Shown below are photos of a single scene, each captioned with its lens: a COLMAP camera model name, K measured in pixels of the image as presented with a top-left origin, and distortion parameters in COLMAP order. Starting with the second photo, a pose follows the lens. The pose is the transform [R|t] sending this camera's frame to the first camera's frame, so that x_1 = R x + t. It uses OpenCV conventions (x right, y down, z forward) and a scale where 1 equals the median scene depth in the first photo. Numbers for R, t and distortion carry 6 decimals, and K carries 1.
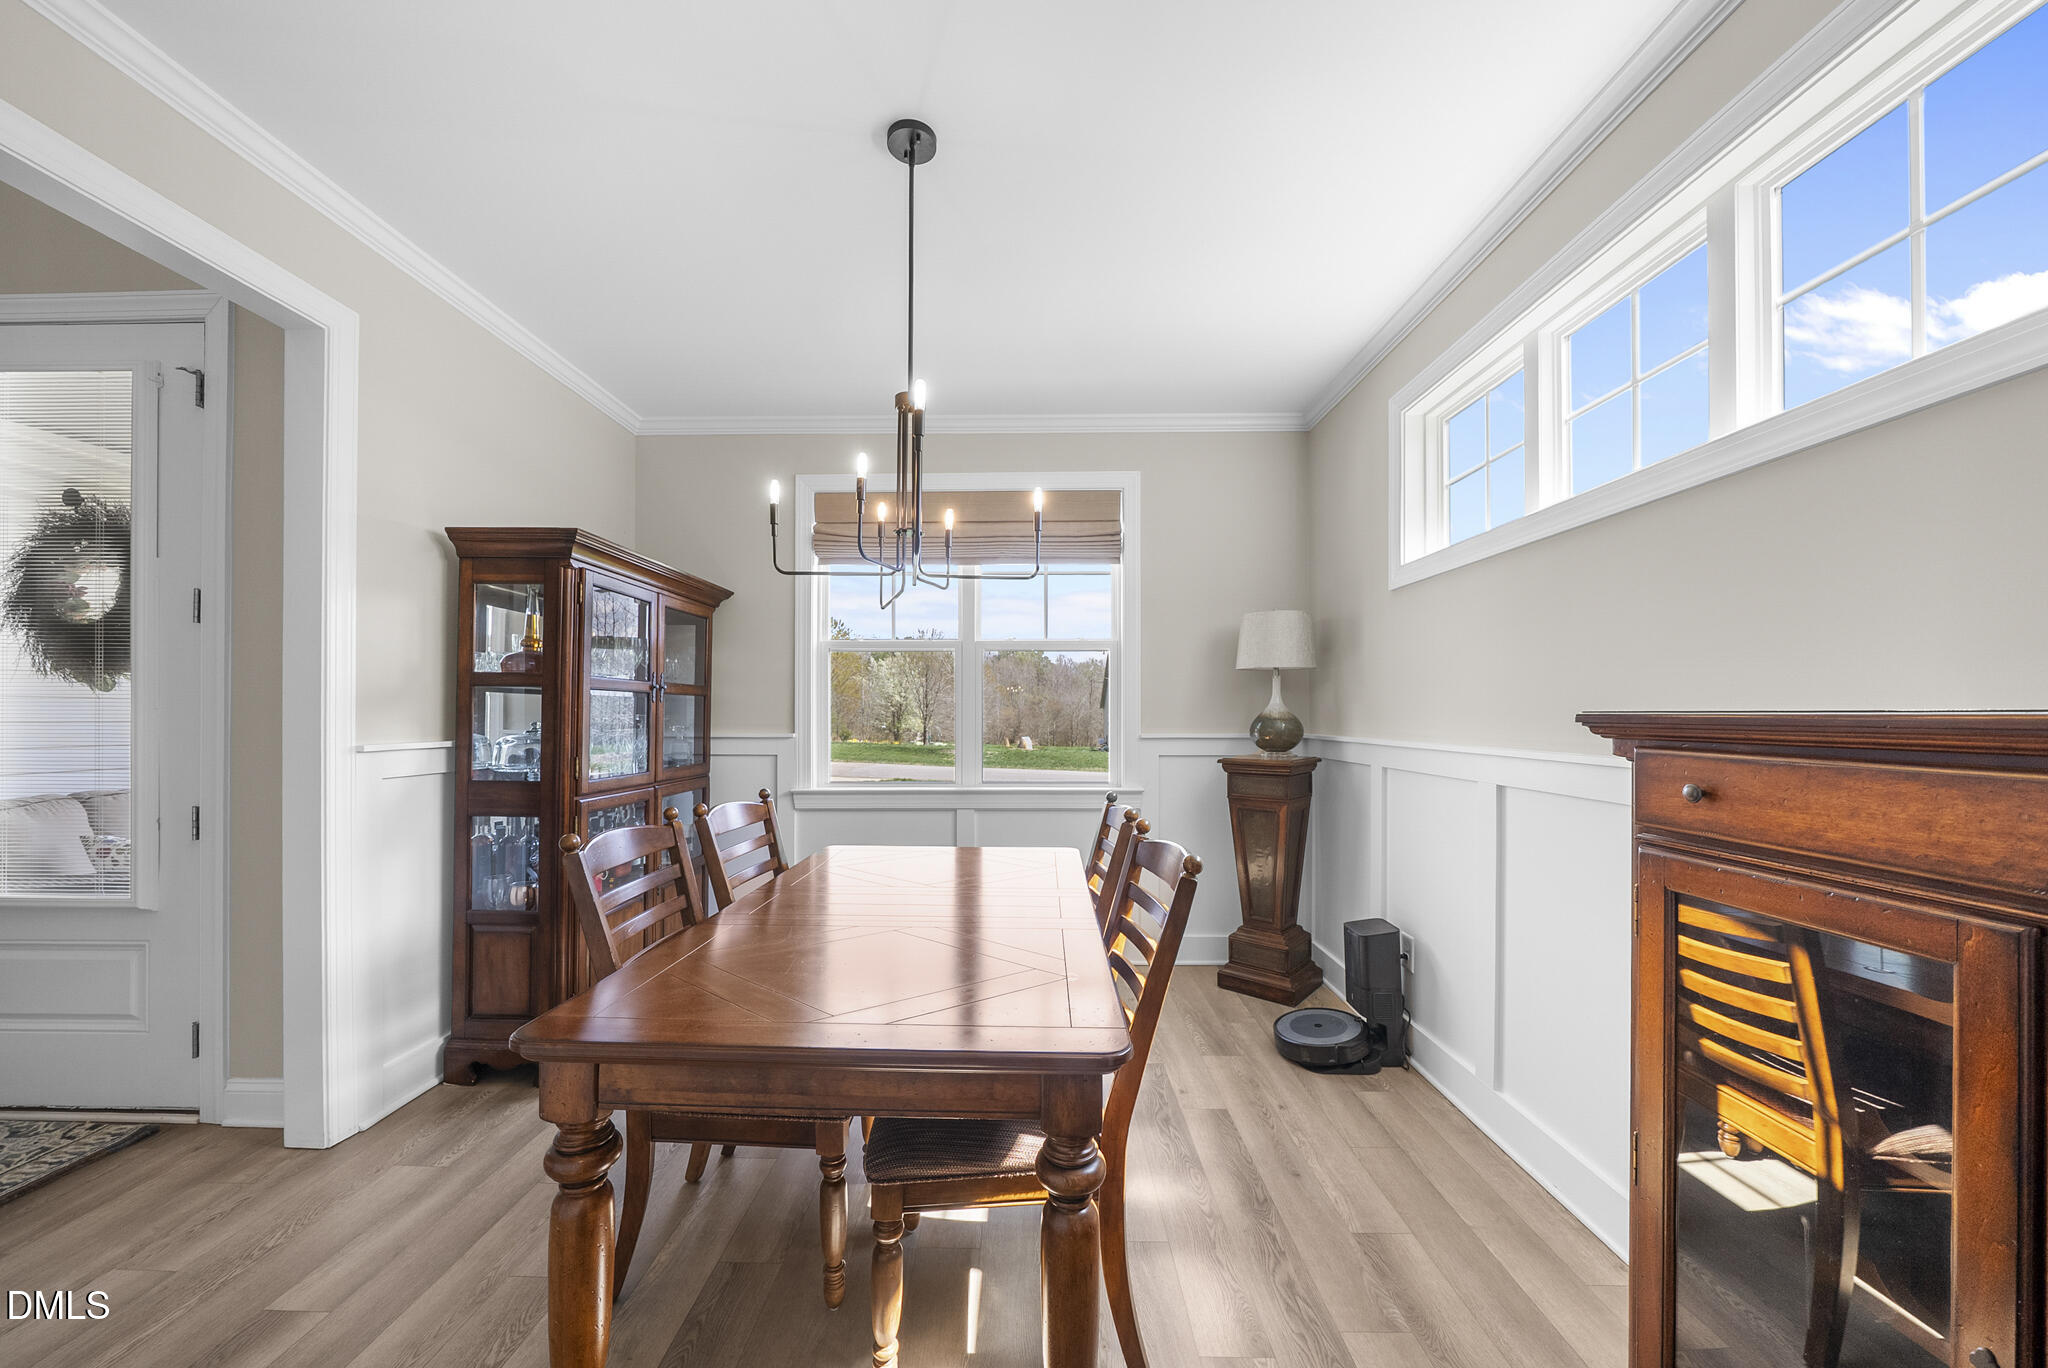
lens RADIAL K [[716.9, 0, 1024.9], [0, 716.9, 695.9], [0, 0, 1]] dist [-0.003269, -0.000354]
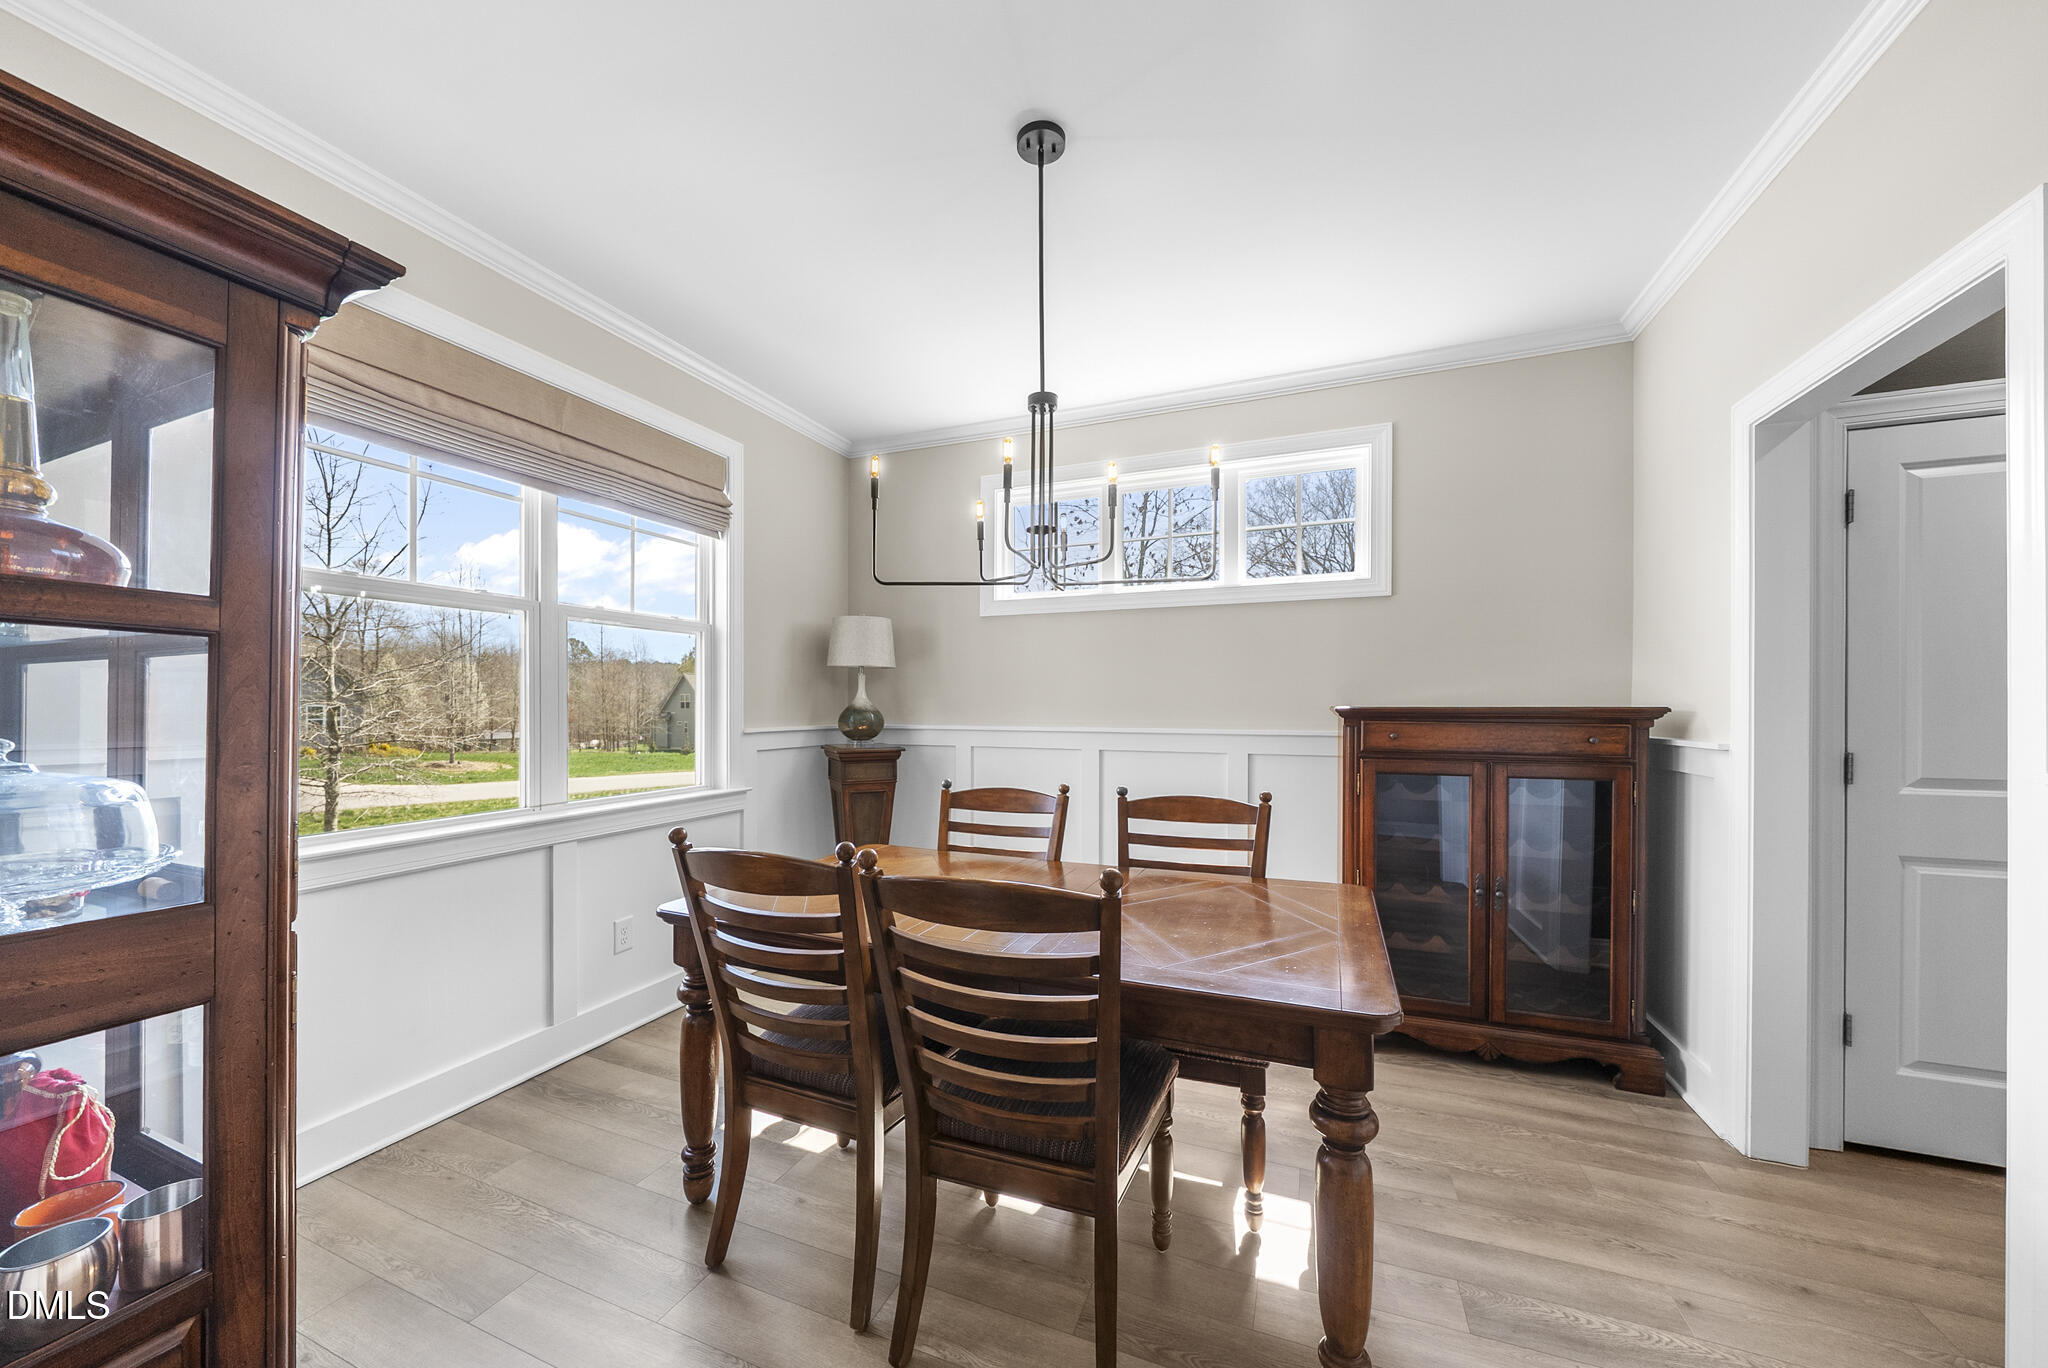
lens RADIAL K [[716.9, 0, 1024.9], [0, 716.9, 695.9], [0, 0, 1]] dist [-0.003269, -0.000354]
pose [[0.360967, 0.012680, 0.932492, -0.606392], [-0.026611, 0.999640, -0.003292, 0.004184], [-0.932199, -0.023626, 0.361175, 0.344434]]
